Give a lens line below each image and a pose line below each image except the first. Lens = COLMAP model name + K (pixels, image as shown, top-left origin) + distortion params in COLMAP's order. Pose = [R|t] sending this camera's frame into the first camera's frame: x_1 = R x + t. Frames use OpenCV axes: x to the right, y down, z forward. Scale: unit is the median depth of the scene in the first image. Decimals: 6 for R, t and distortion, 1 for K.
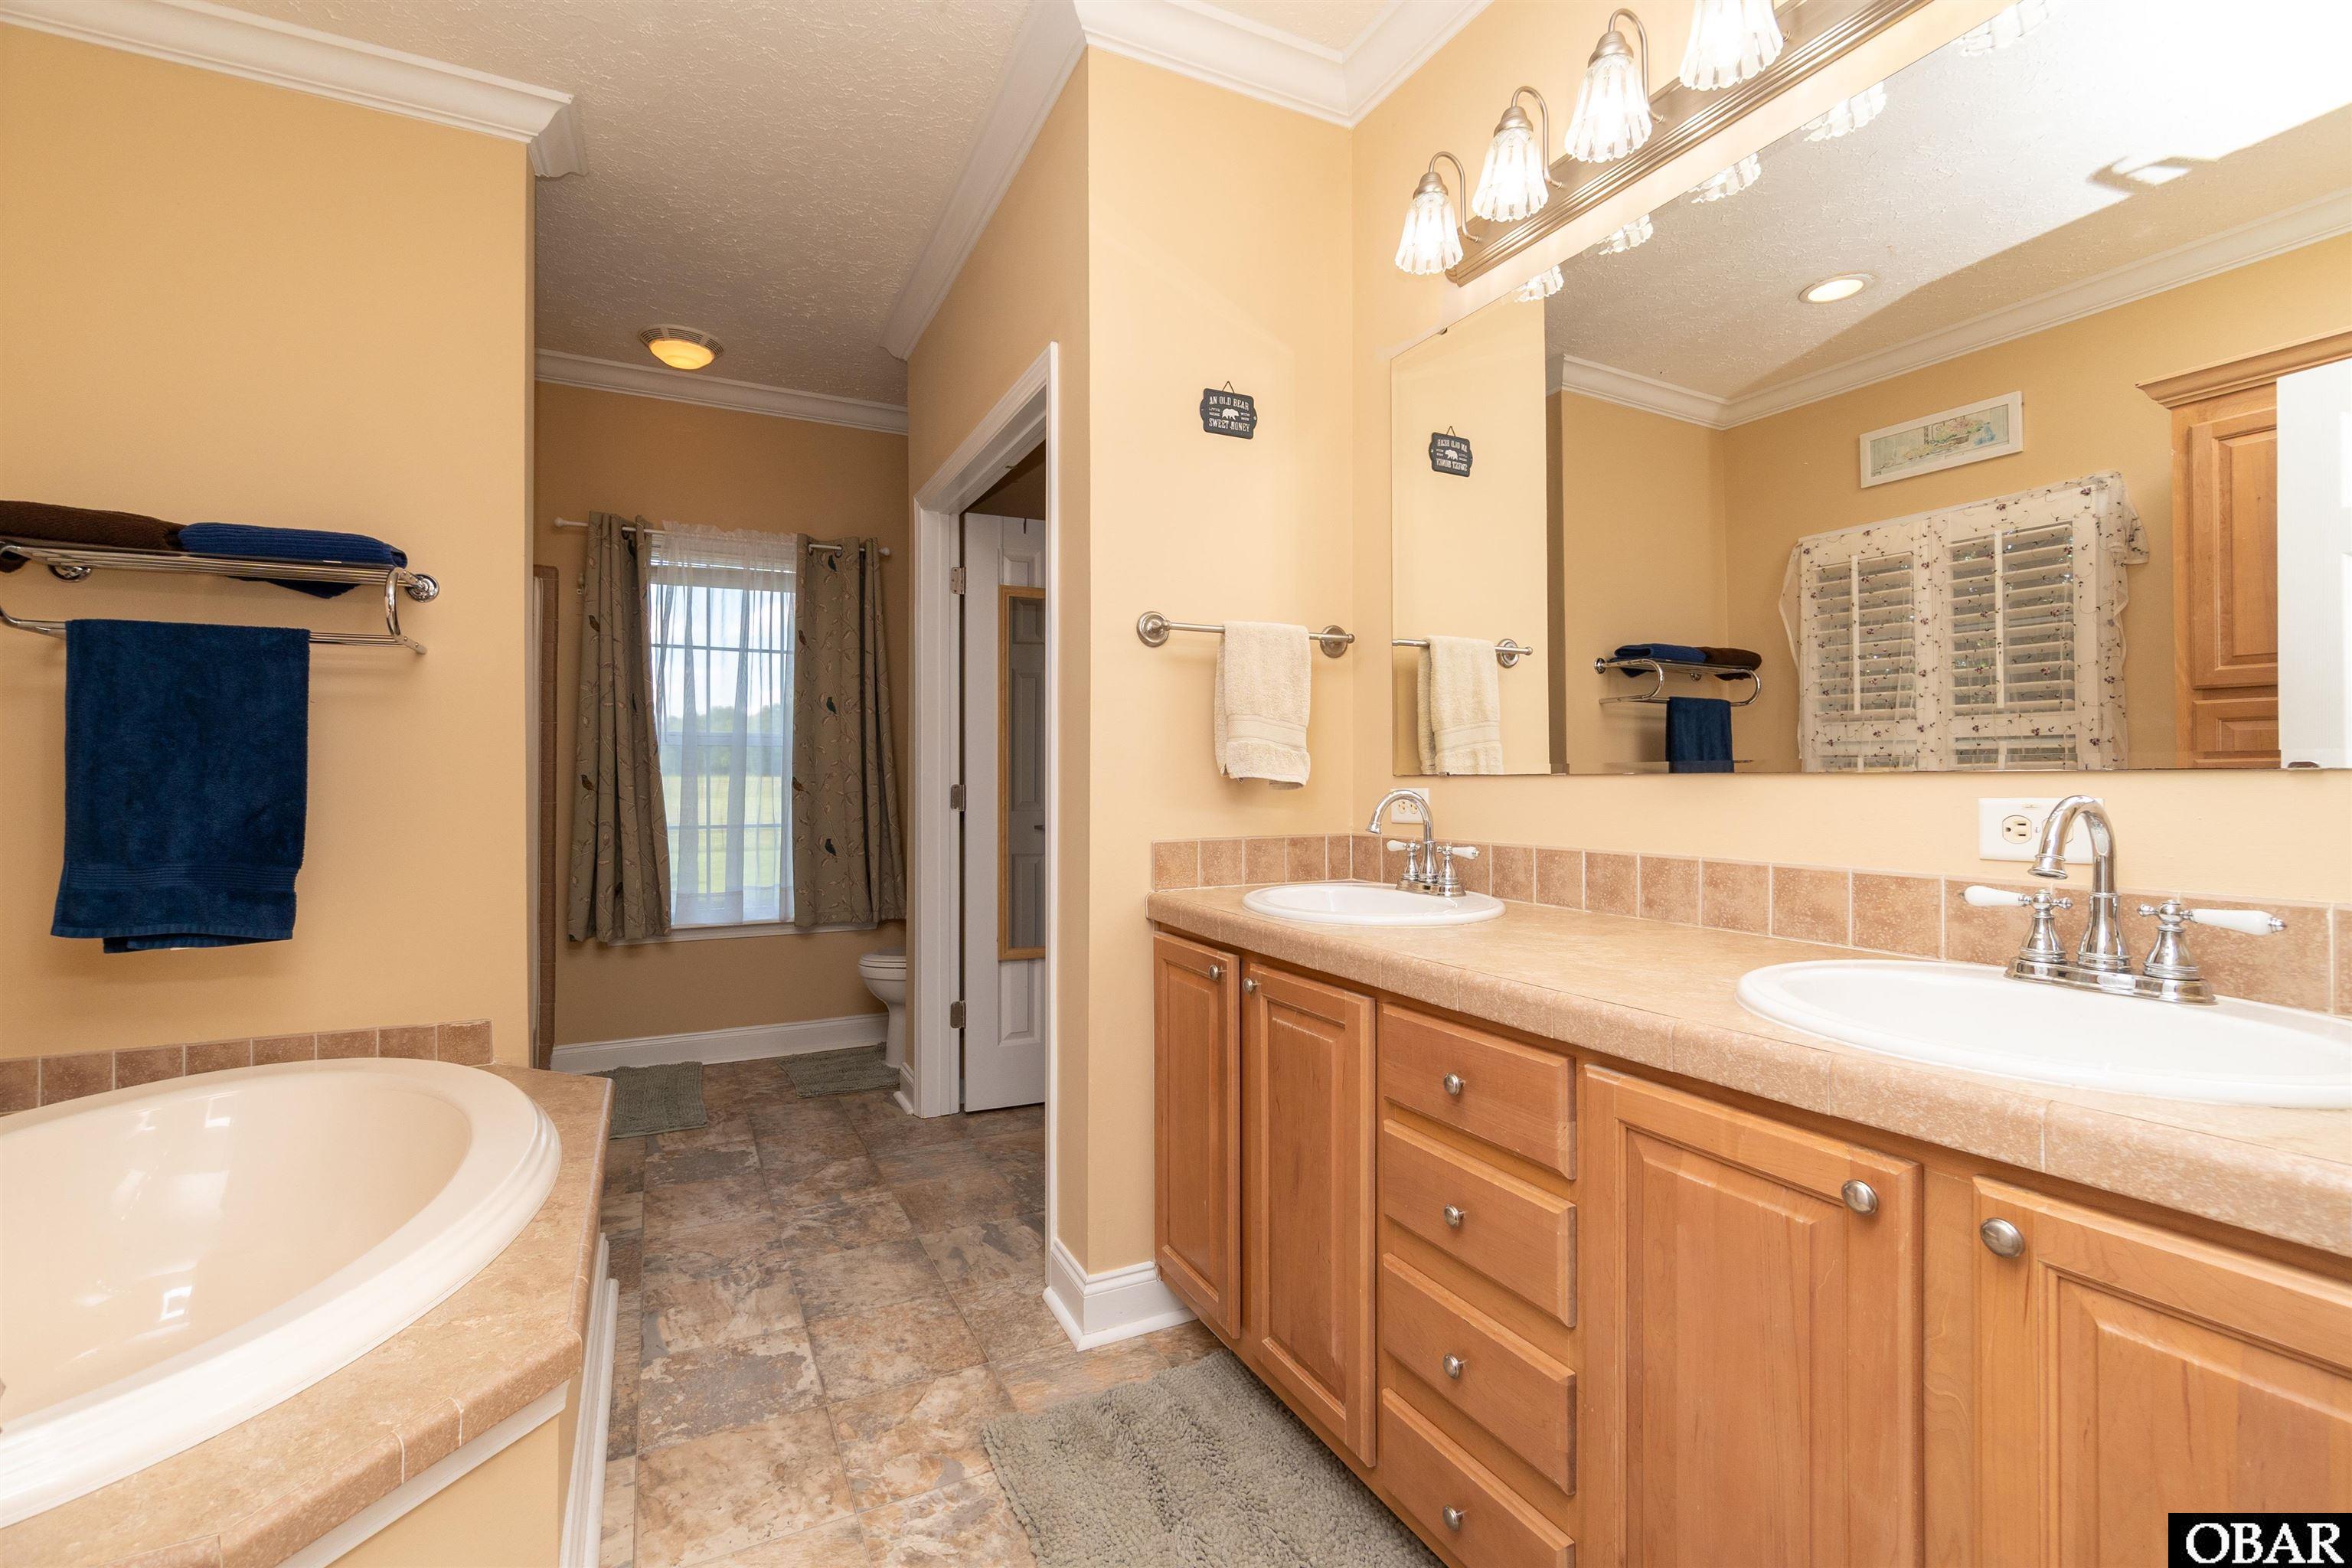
lens RADIAL K [[1024.5, 0, 1155.2], [0, 1024.5, 782.6], [0, 0, 1]] dist [-0.003373, -0.000174]
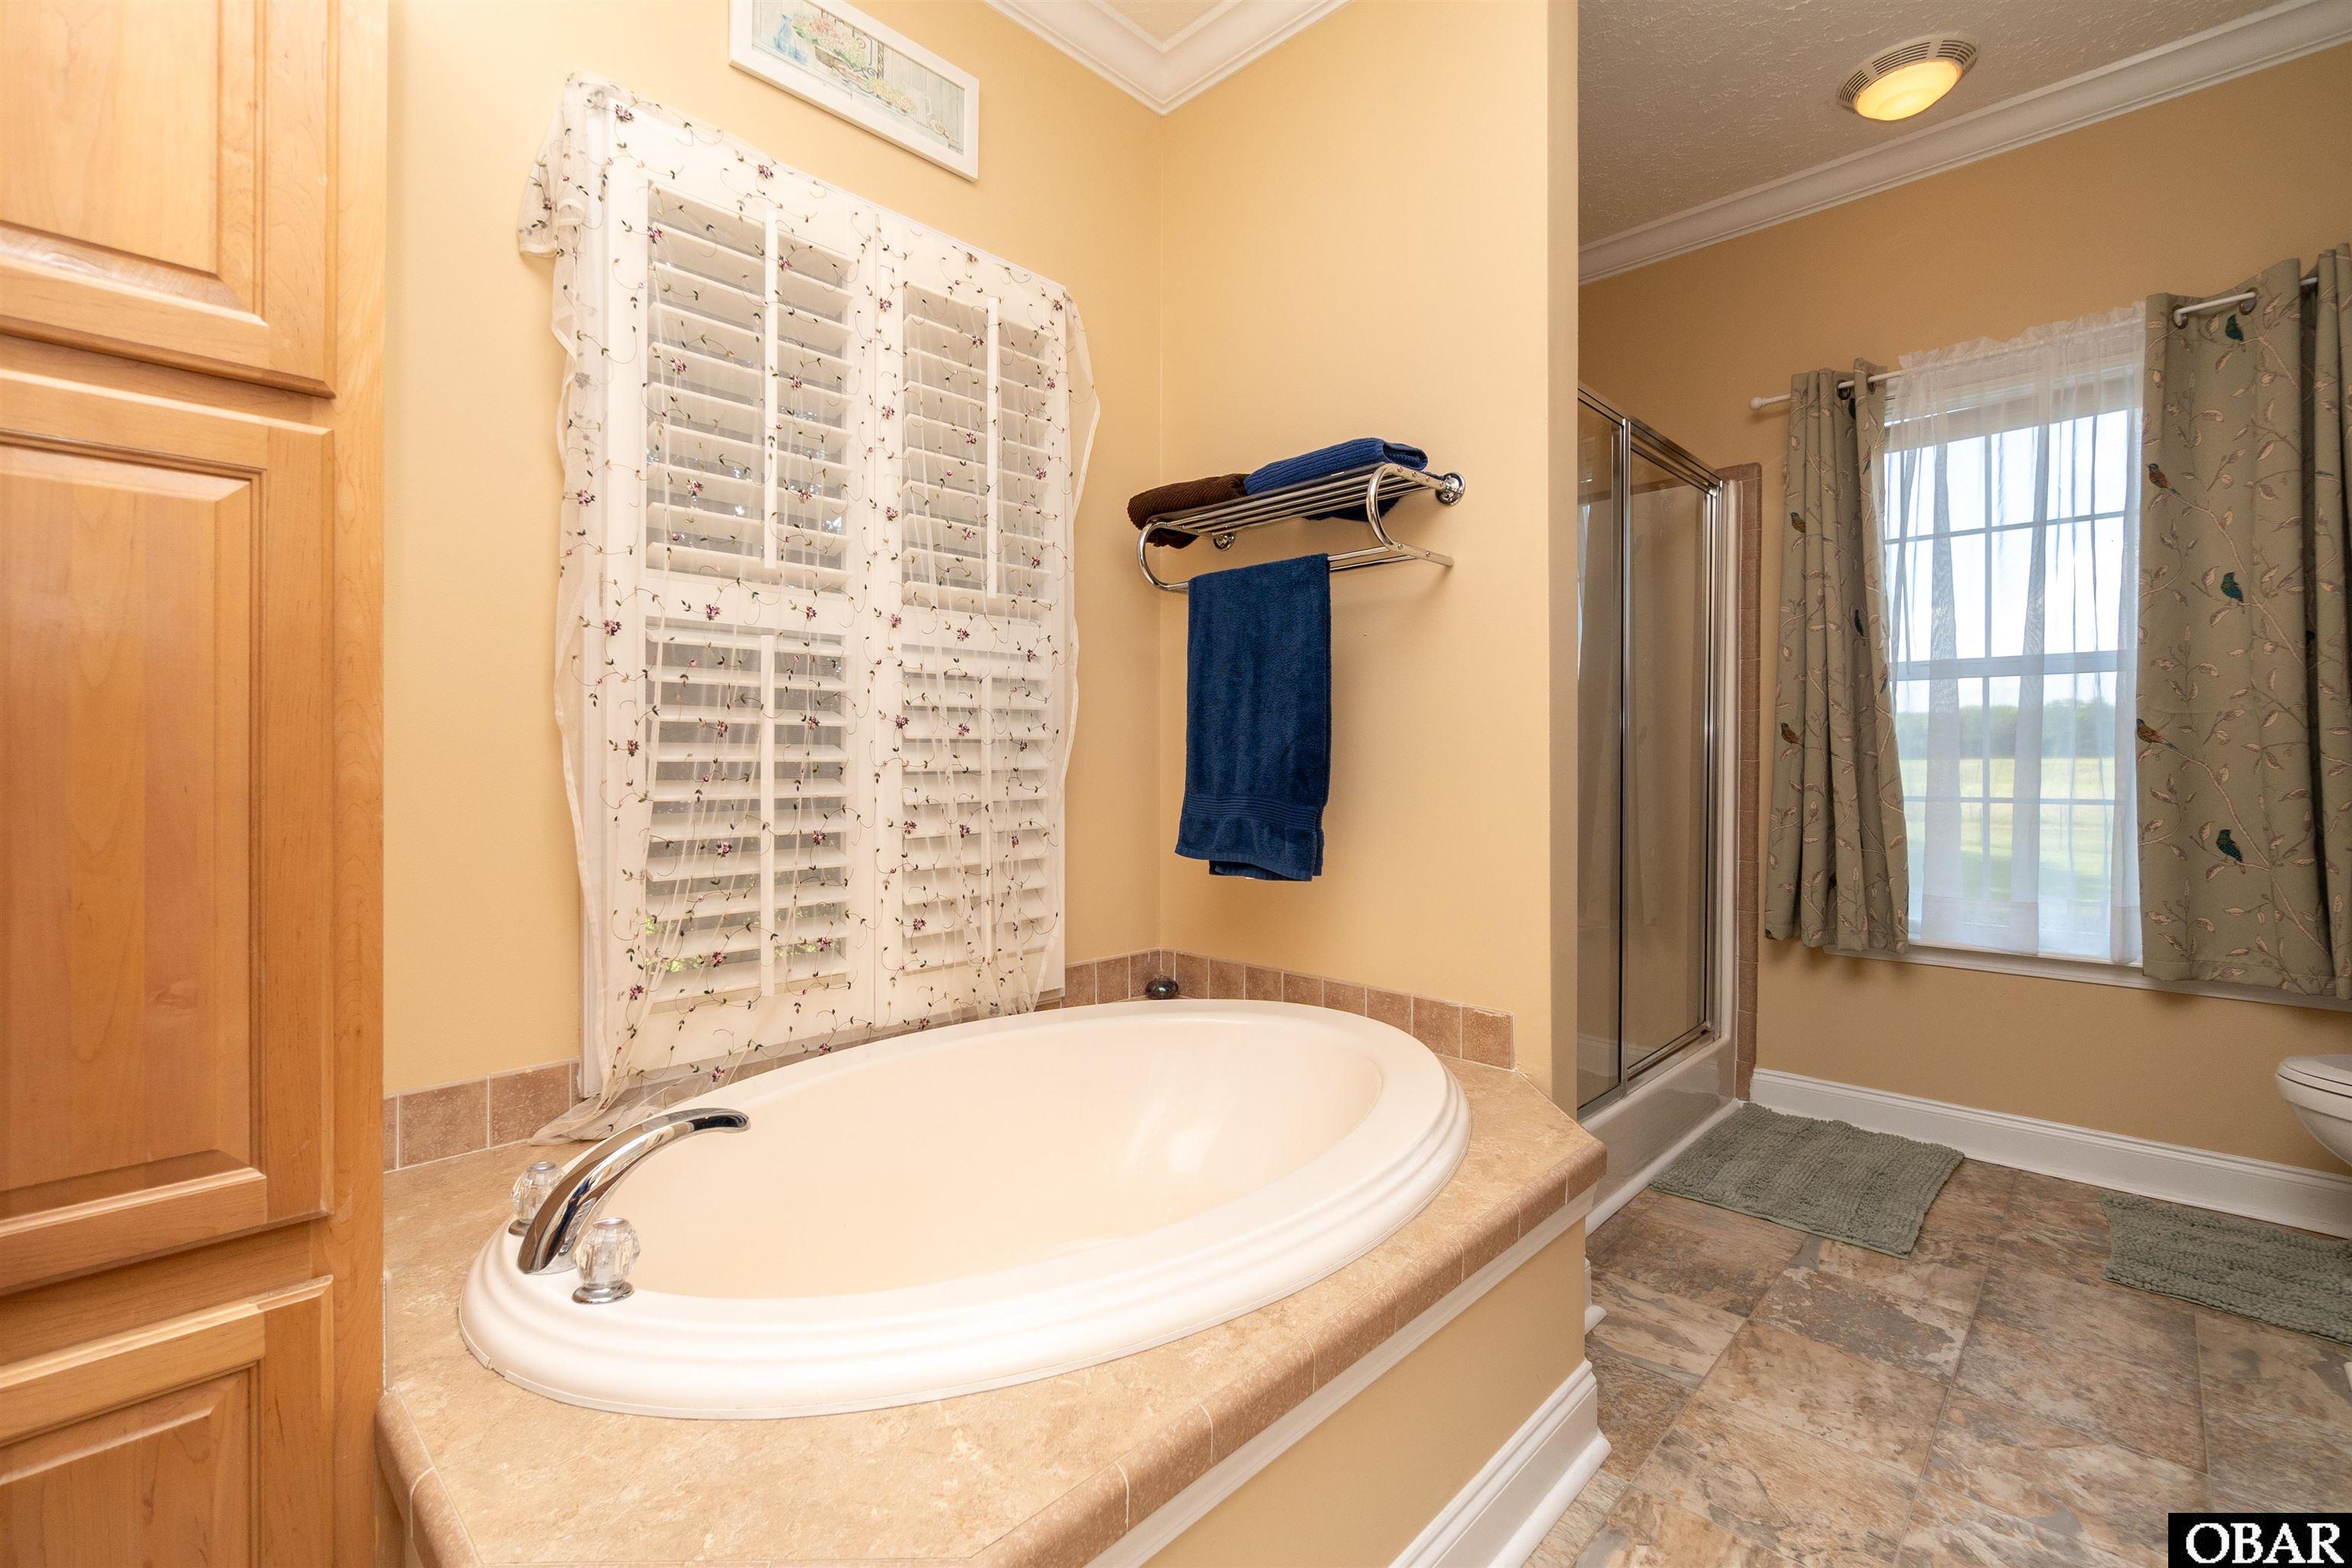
lens RADIAL K [[1024.5, 0, 1180.0], [0, 1024.5, 764.9], [0, 0, 1]] dist [-0.003373, -0.000174]
pose [[0.341346, 0.002675, -0.939934, 0.007158], [-0.005740, 0.999983, 0.000762, 0.026270], [0.939920, 0.005135, 0.341356, 0.328262]]
